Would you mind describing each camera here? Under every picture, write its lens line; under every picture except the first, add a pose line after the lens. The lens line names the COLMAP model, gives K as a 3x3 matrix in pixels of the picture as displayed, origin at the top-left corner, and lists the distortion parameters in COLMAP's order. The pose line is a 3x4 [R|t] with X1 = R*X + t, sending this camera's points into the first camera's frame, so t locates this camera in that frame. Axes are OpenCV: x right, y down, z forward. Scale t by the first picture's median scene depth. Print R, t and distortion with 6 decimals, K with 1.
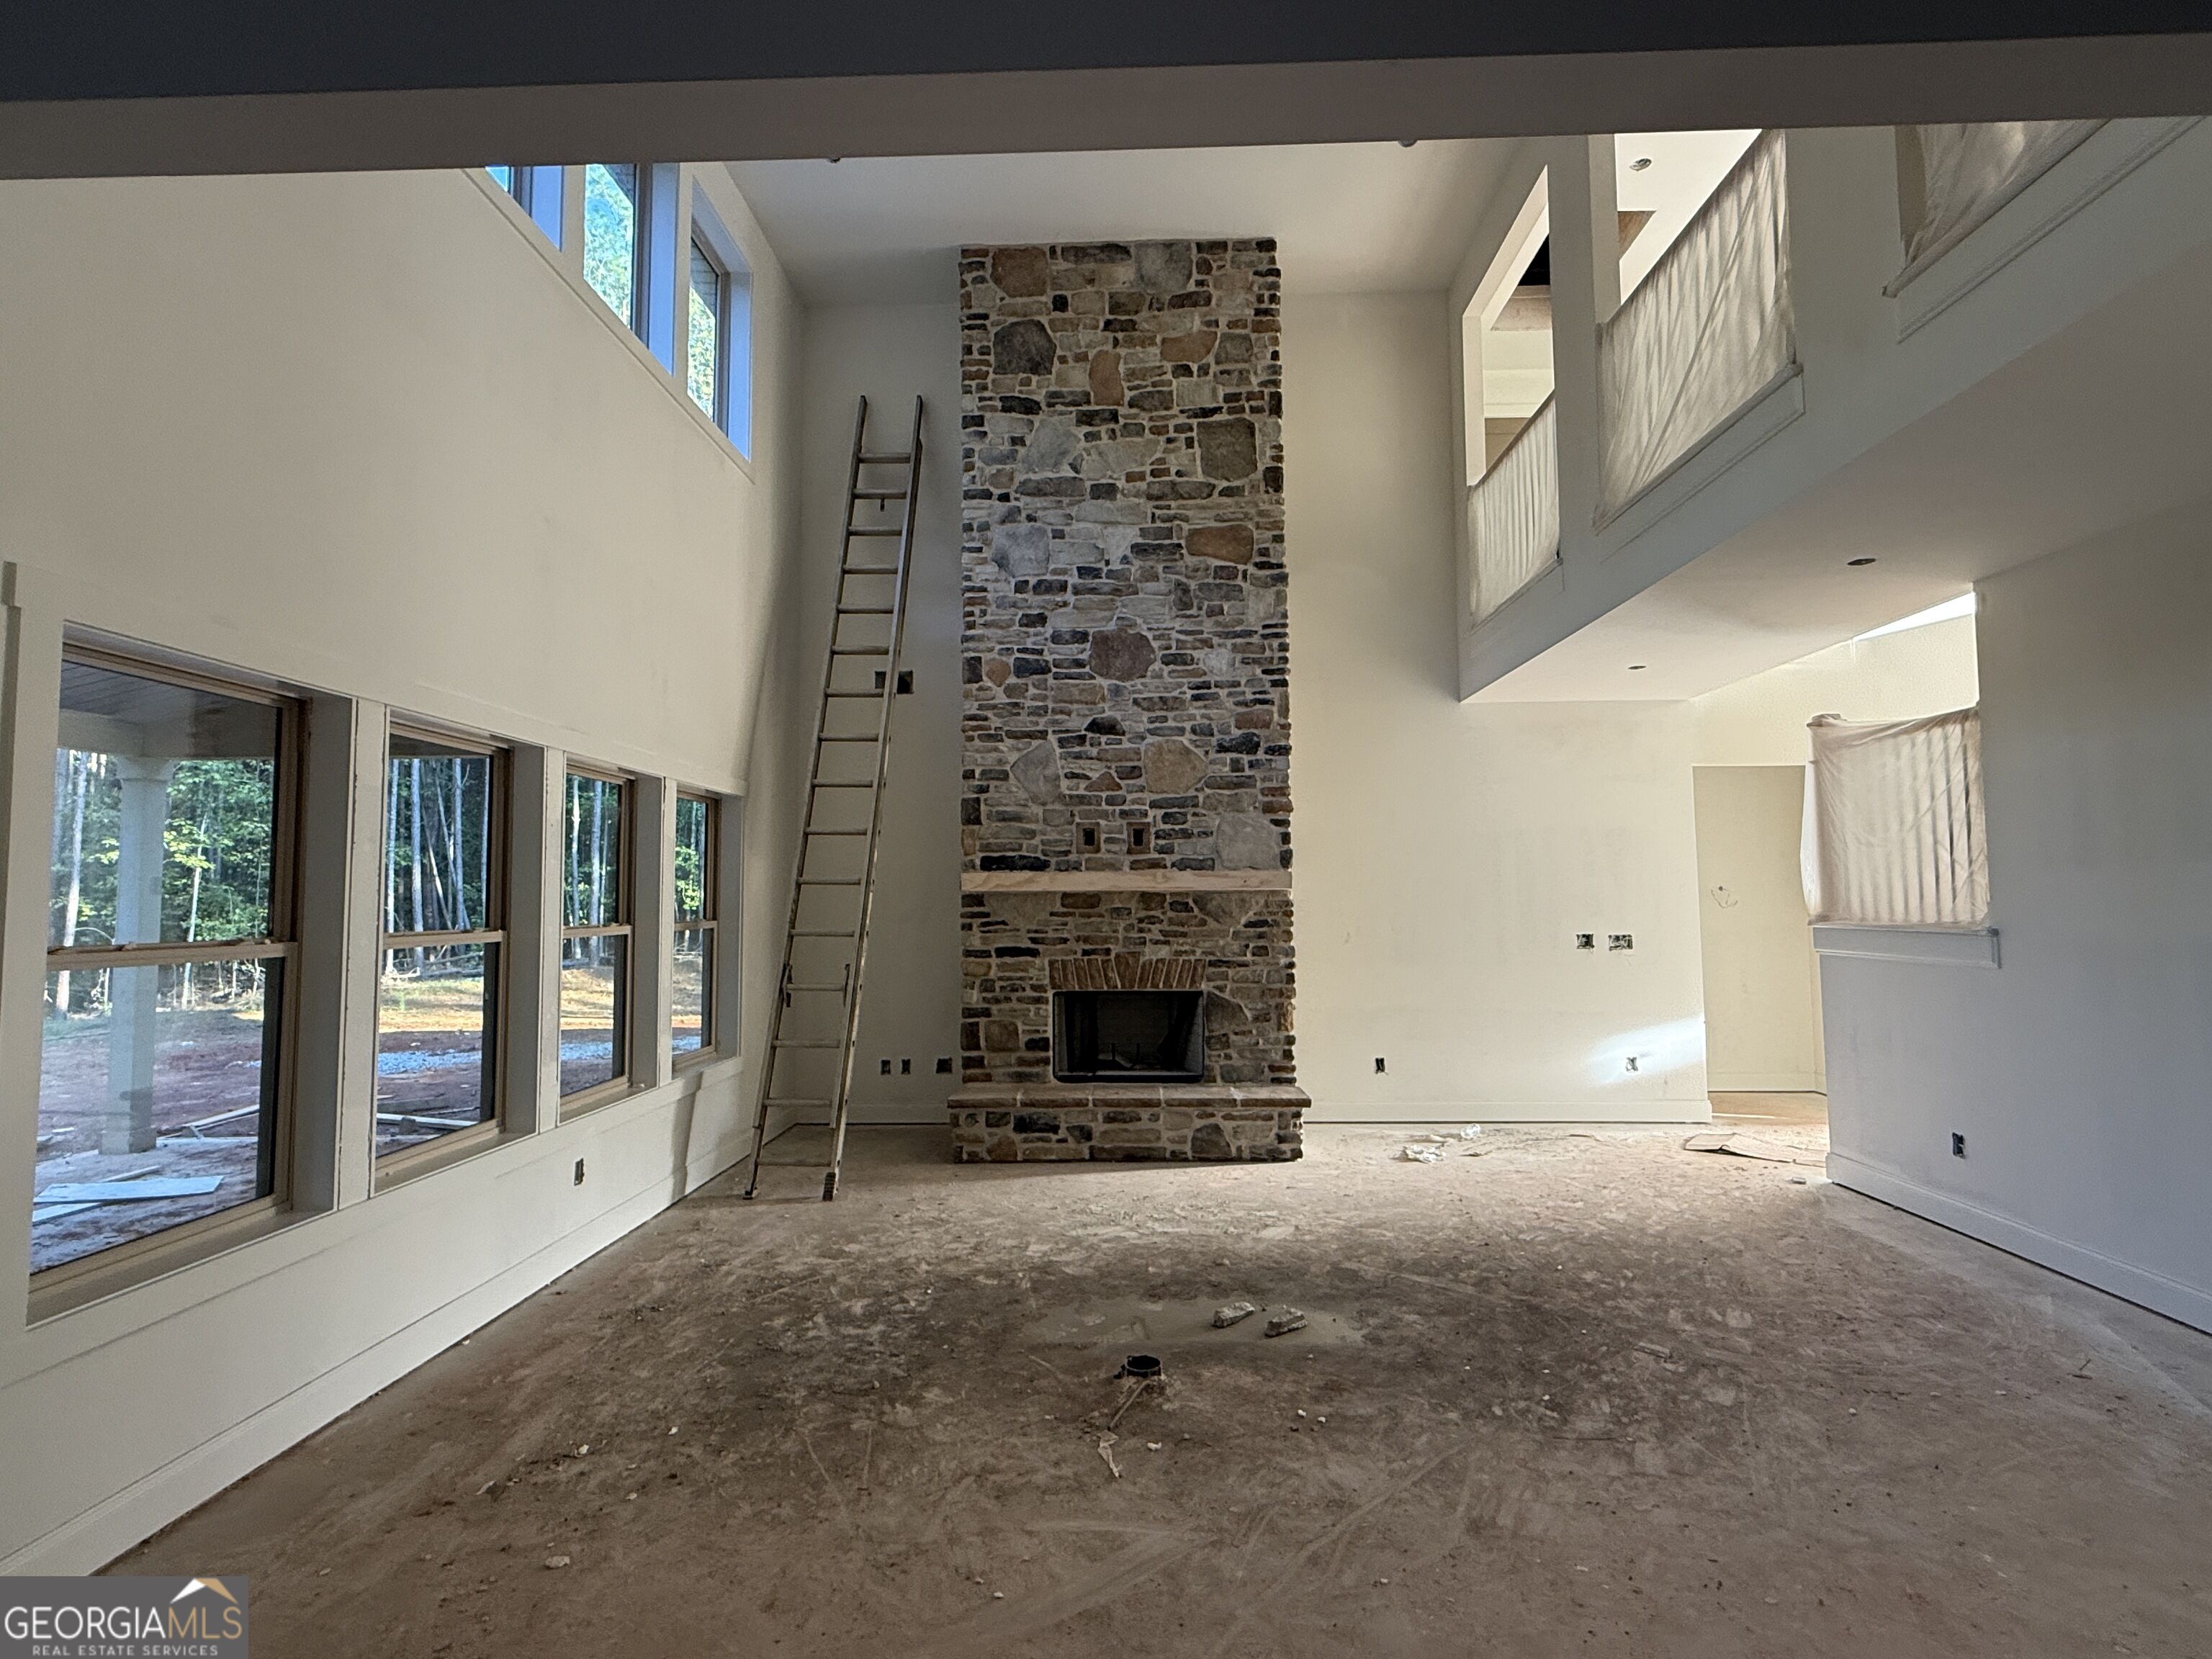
lens RADIAL K [[1094.3, 0, 1106.0], [0, 1094.3, 829.5], [0, 0, 1]] dist [0.000601, 0.000788]
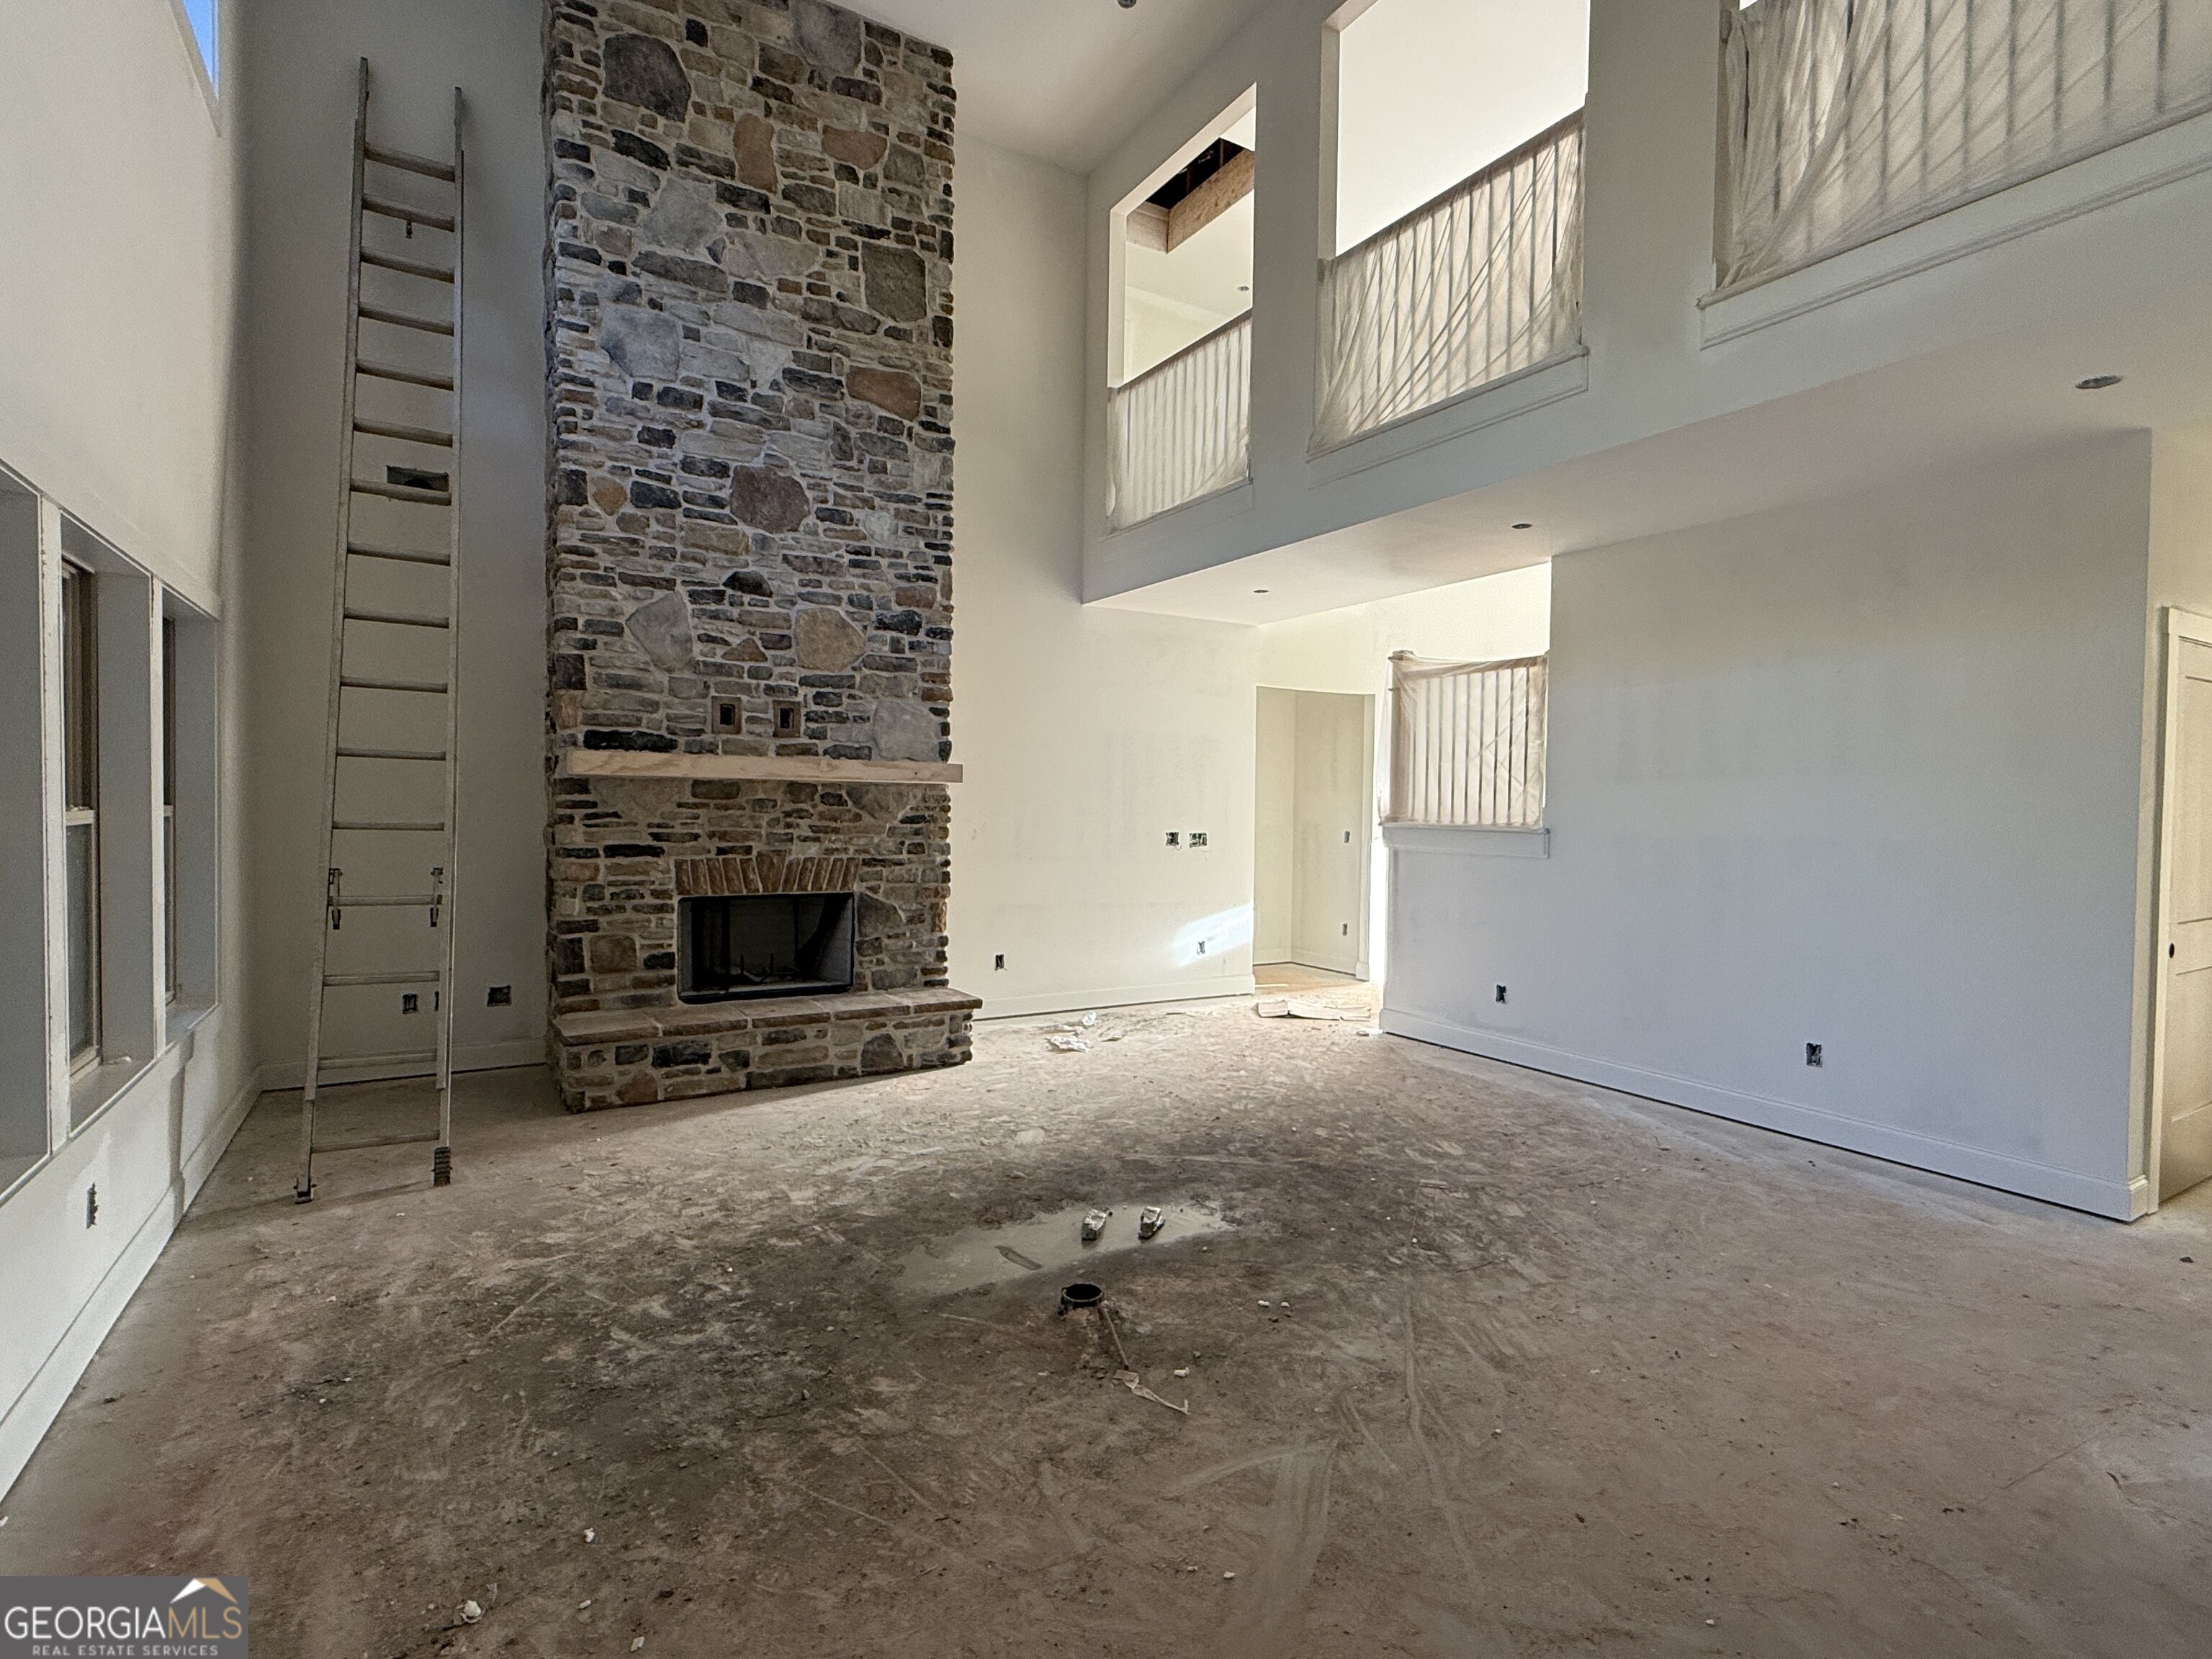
lens RADIAL K [[1094.6, 0, 1107.6], [0, 1094.6, 832.4], [0, 0, 1]] dist [0.000265, 0.000959]
pose [[0.839720, 0.004606, 0.543000, -0.227020], [-0.055243, 0.995501, 0.076987, 0.016259], [-0.540202, -0.094644, 0.836196, 0.130463]]
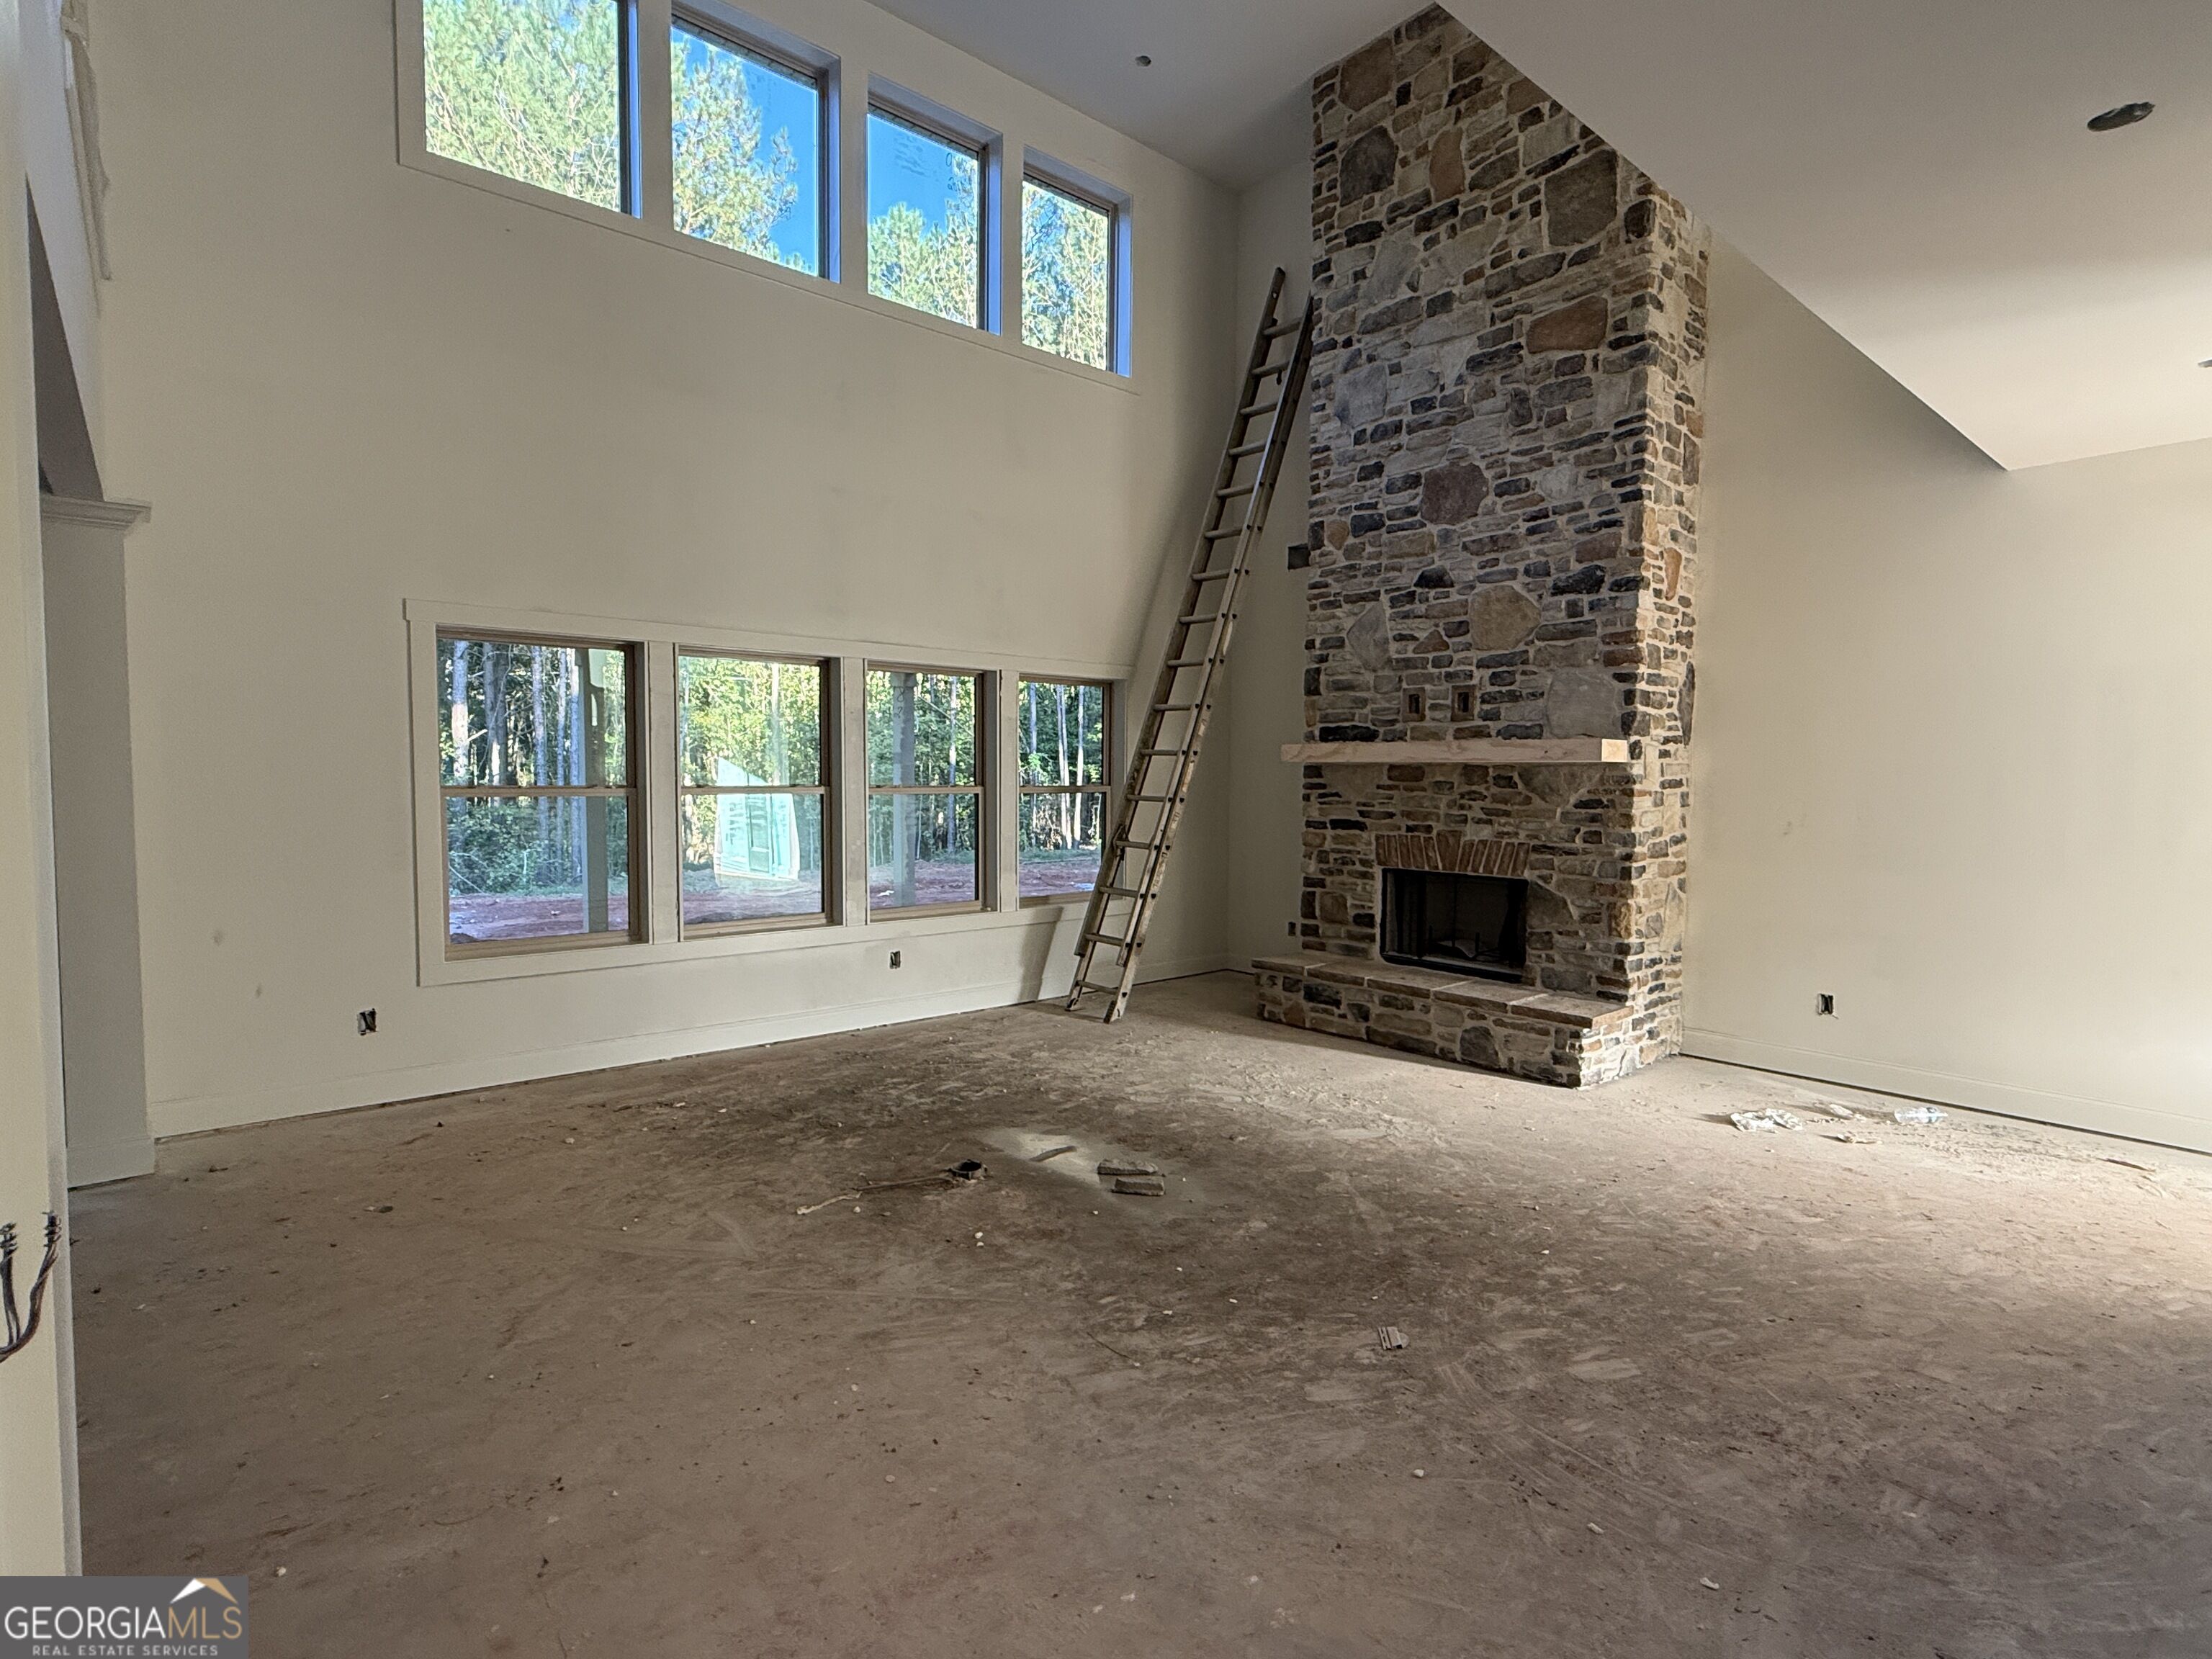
lens RADIAL K [[1096.0, 0, 1107.0], [0, 1096.0, 829.6], [0, 0, 1]] dist [0.000278, 0.001074]
pose [[0.676688, 0.050077, -0.734565, 0.491925], [0.035691, 0.994280, 0.100662, 0.009955], [0.735404, -0.094334, 0.671030, 0.183251]]
